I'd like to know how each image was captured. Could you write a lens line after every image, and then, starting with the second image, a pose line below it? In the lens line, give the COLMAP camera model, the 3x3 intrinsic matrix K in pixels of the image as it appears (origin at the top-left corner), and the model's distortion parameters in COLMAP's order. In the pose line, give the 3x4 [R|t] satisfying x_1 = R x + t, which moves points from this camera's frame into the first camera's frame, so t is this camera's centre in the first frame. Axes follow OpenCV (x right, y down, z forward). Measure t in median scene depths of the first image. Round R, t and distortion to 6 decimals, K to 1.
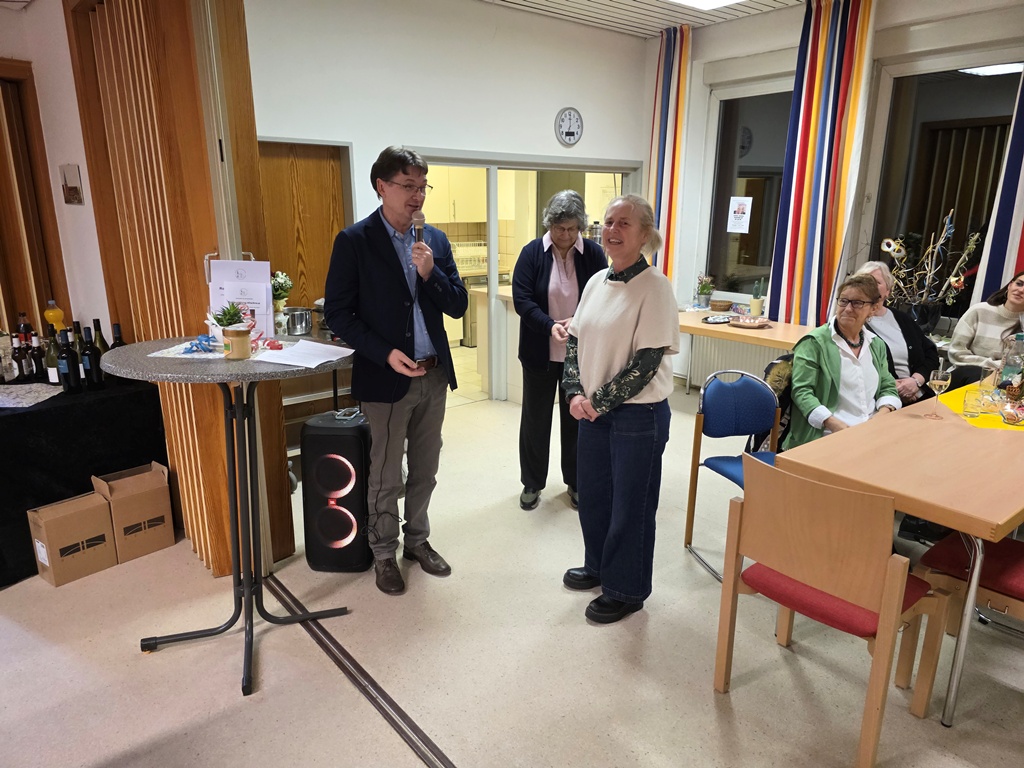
lens RADIAL K [[686.8, 0, 514.2], [0, 686.8, 385.2], [0, 0, 1]] dist [0.065389, -0.058846]
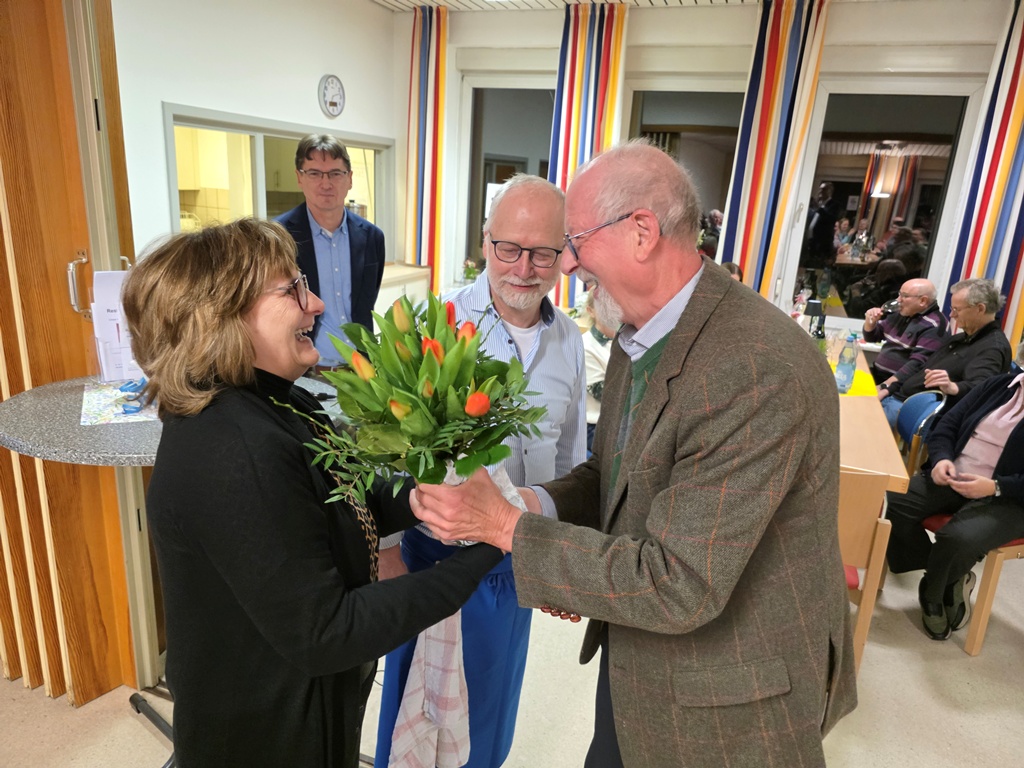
lens RADIAL K [[694.0, 0, 513.7], [0, 694.0, 374.4], [0, 0, 1]] dist [0.038312, -0.032473]
pose [[0.865879, -0.083599, 0.493219, -0.242754], [0.068253, 0.996460, 0.049074, -0.046840], [-0.495576, -0.008829, 0.868520, 0.100453]]
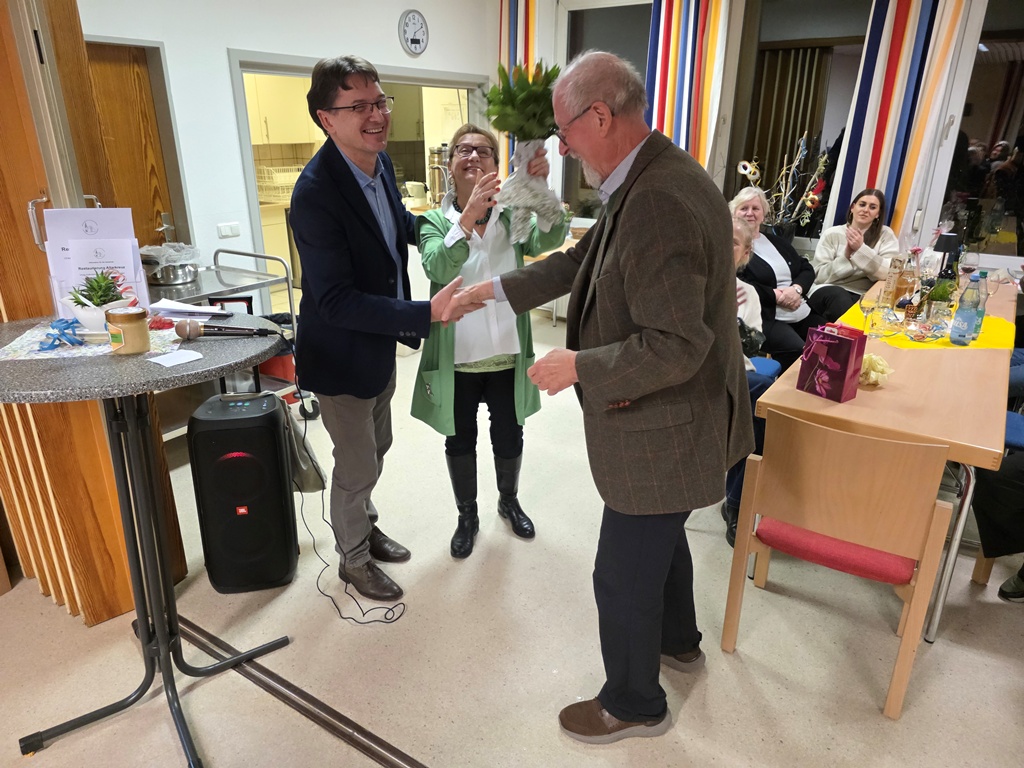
lens RADIAL K [[689.5, 0, 510.4], [0, 689.5, 378.6], [0, 0, 1]] dist [0.057783, -0.052553]
pose [[0.956024, -0.098983, 0.276079, -0.112832], [0.071463, 0.991574, 0.108043, -0.030391], [-0.284447, -0.083562, 0.955043, 0.100621]]
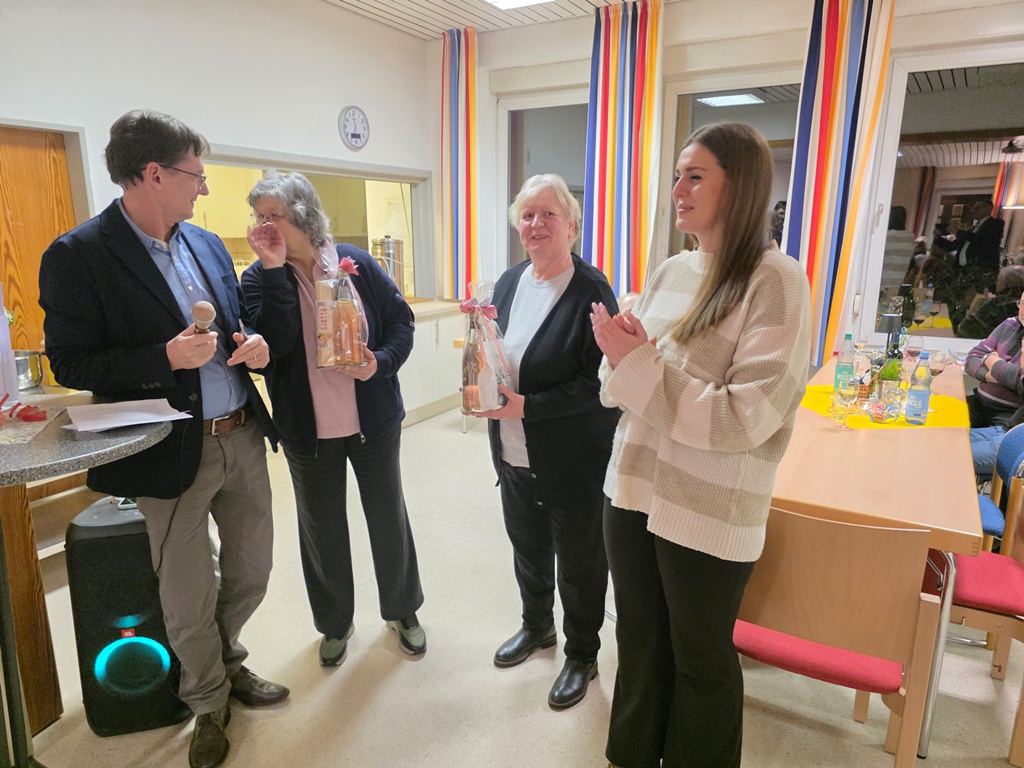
lens RADIAL K [[690.3, 0, 507.9], [0, 690.3, 385.5], [0, 0, 1]] dist [0.061348, -0.059171]
pose [[0.934988, -0.078705, 0.345837, -0.086959], [0.089320, 0.995892, -0.014837, -0.019249], [-0.343248, 0.044763, 0.938177, 0.141052]]
